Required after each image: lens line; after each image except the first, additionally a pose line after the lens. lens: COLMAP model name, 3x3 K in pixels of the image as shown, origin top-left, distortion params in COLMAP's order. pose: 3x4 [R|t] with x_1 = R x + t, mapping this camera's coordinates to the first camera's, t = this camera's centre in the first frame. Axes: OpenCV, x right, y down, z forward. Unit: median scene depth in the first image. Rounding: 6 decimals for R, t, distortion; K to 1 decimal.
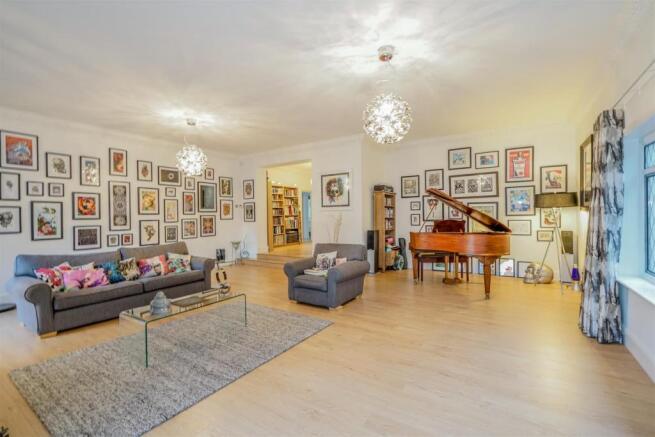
lens RADIAL K [[292.0, 0, 327.5], [0, 292.0, 218.5], [0, 0, 1]] dist [-0.001709, -0.000294]
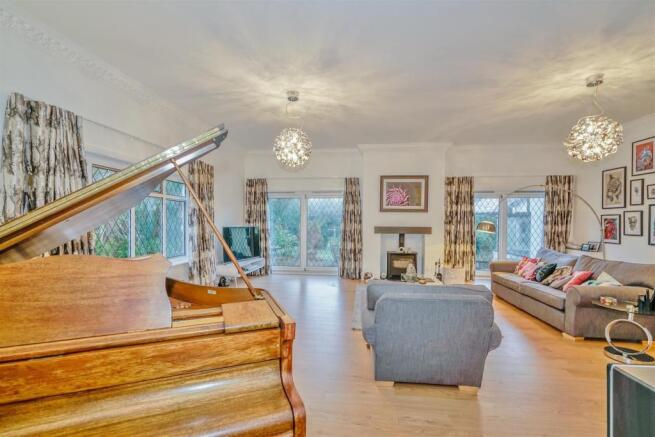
lens RADIAL K [[292.0, 0, 327.5], [0, 292.0, 218.5], [0, 0, 1]] dist [-0.001709, -0.000294]
pose [[-0.890846, 0.007560, -0.454242, 0.481936], [0.006532, 0.999971, 0.003832, -0.027540], [0.454258, 0.000447, -0.890870, 1.636866]]
